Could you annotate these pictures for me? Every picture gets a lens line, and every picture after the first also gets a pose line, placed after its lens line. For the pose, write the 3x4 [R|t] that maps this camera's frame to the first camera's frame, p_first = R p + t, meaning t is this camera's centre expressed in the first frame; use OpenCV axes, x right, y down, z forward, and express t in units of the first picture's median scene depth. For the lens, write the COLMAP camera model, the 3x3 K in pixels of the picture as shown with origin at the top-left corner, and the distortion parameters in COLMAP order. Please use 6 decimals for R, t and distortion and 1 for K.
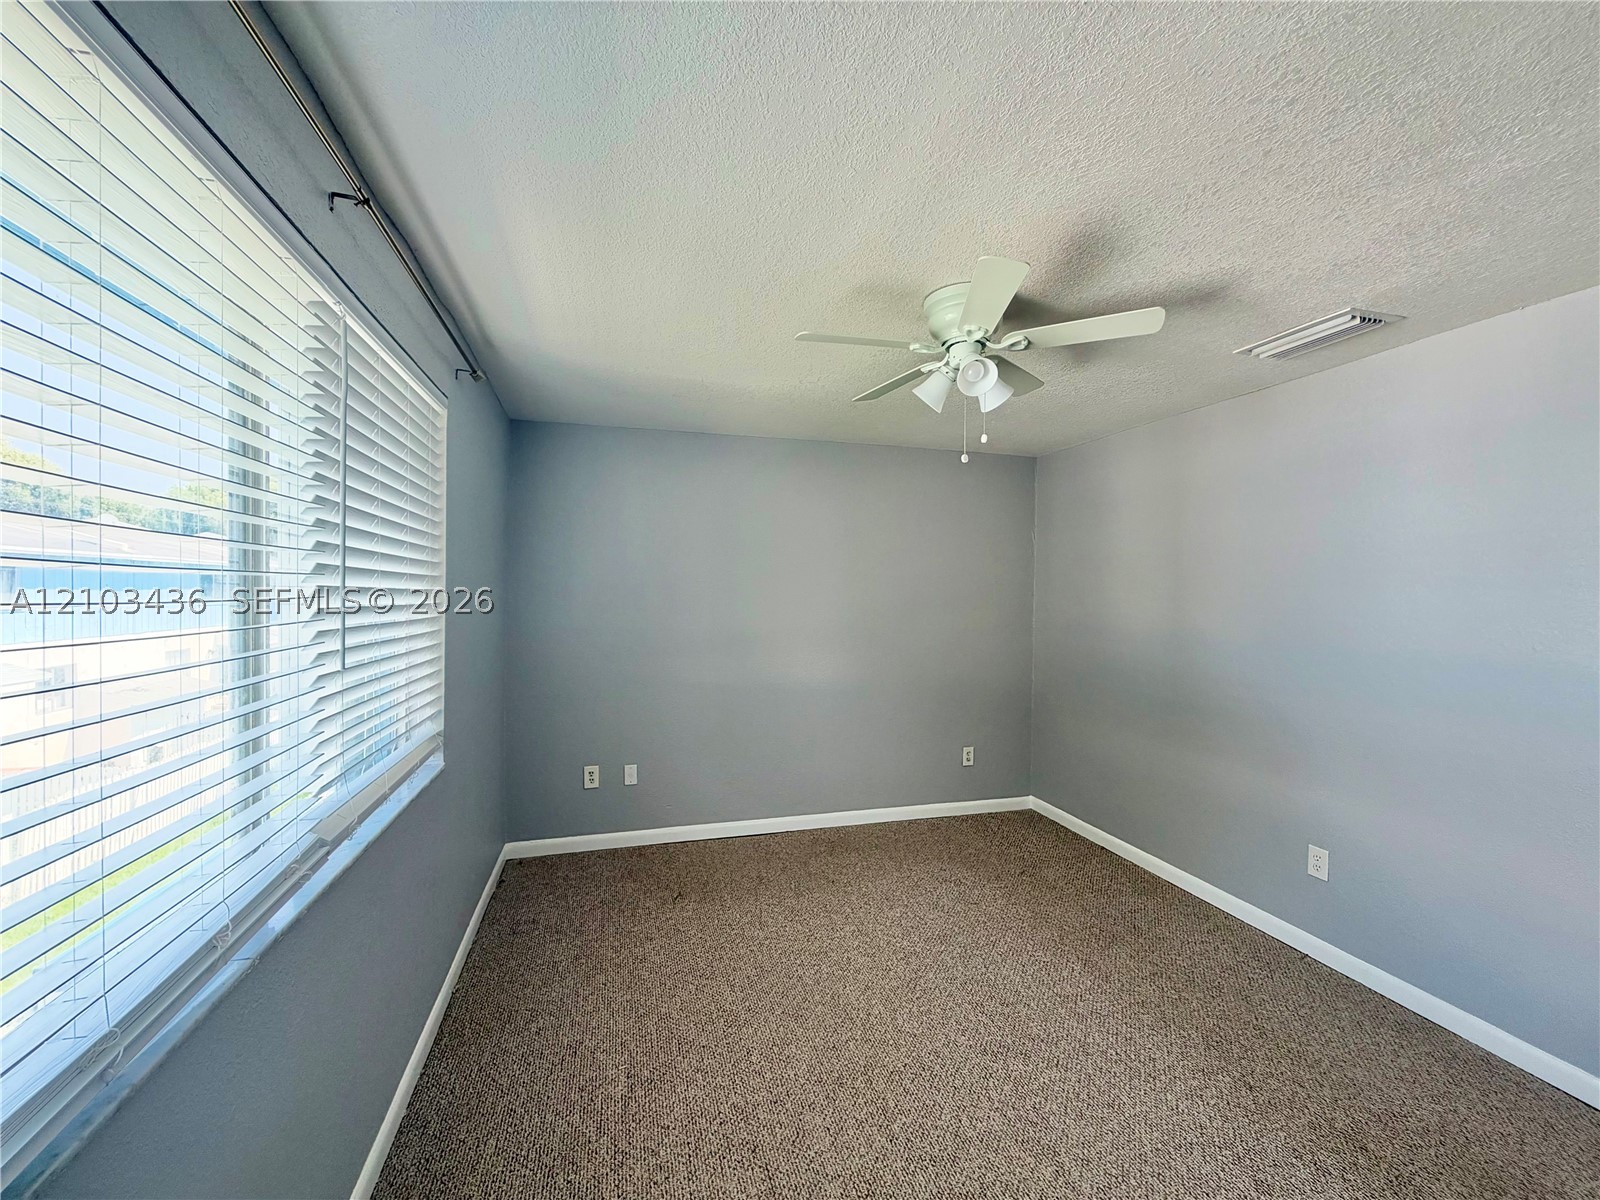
lens RADIAL K [[636.9, 0, 801.5], [0, 636.9, 598.8], [0, 0, 1]] dist [-0.000444, 0.000161]
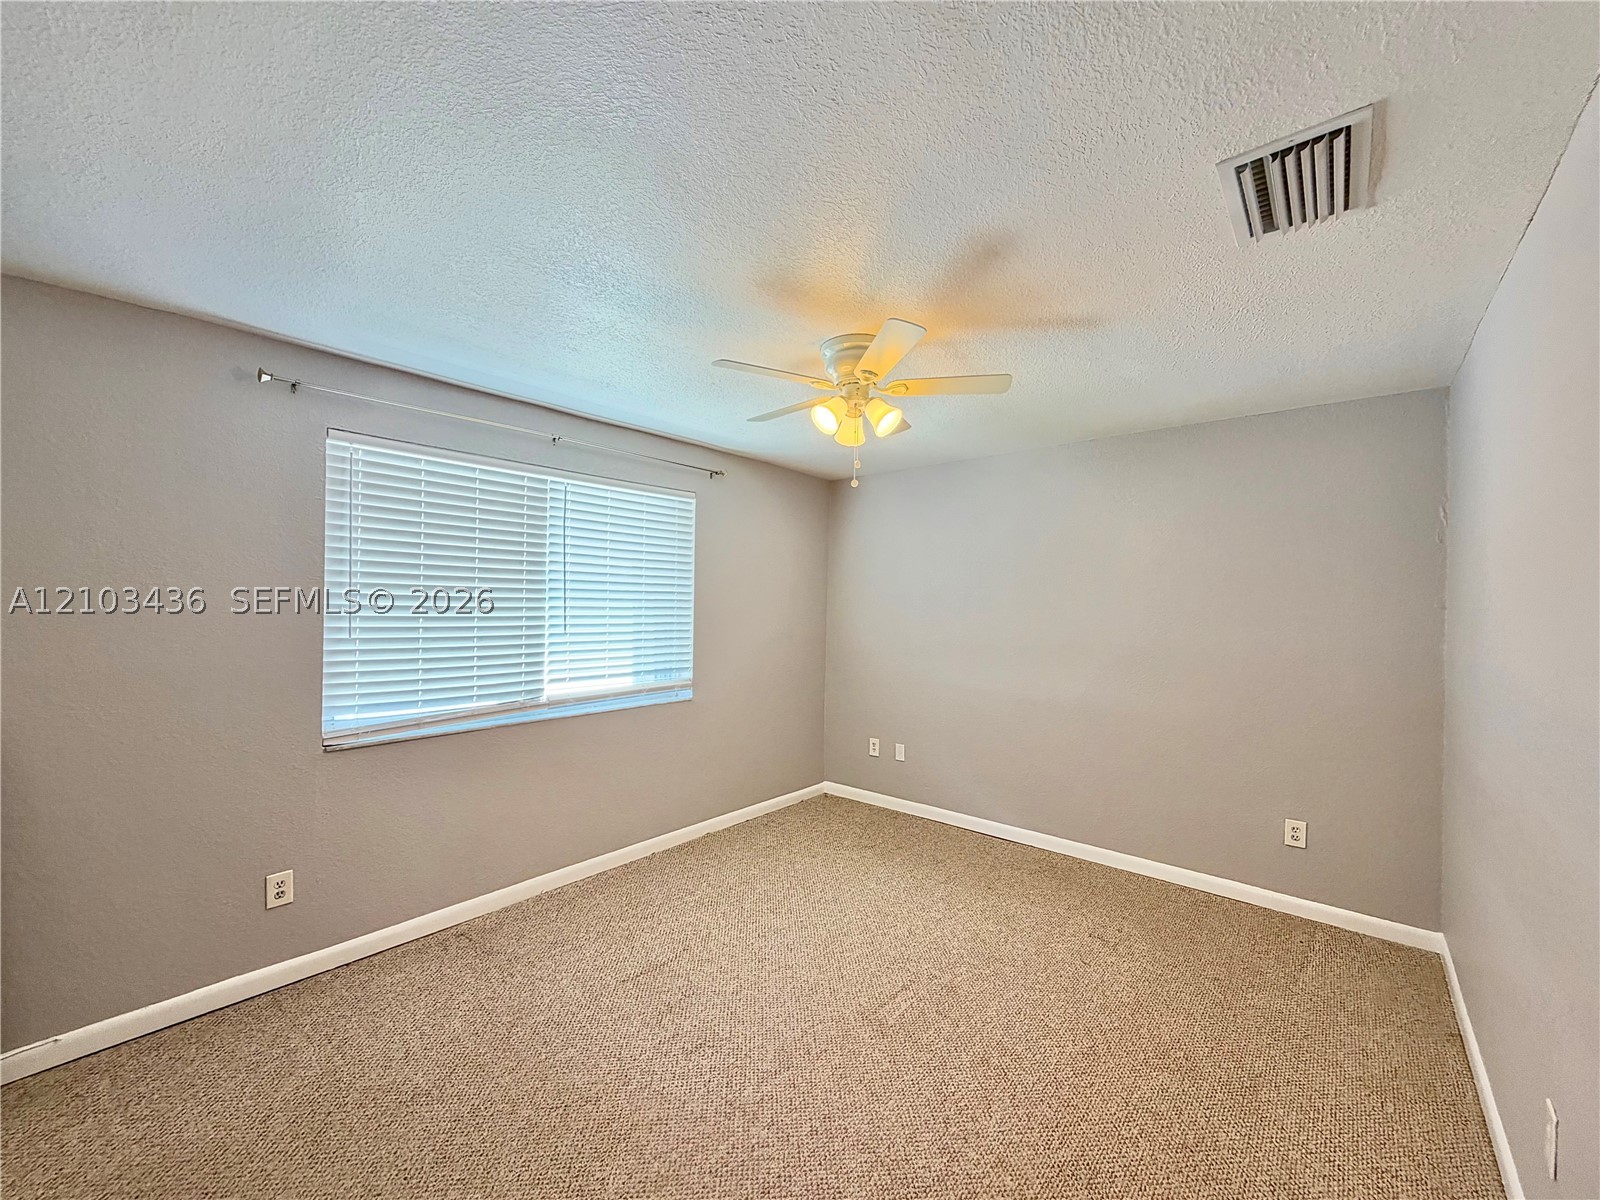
lens RADIAL K [[636.9, 0, 794.8], [0, 636.9, 601.5], [0, 0, 1]] dist [-0.000444, 0.000161]
pose [[0.544619, -0.002898, -0.838679, 0.626012], [-0.014585, 0.999810, -0.012926, 0.005399], [0.838557, 0.019272, 0.544473, 0.153438]]
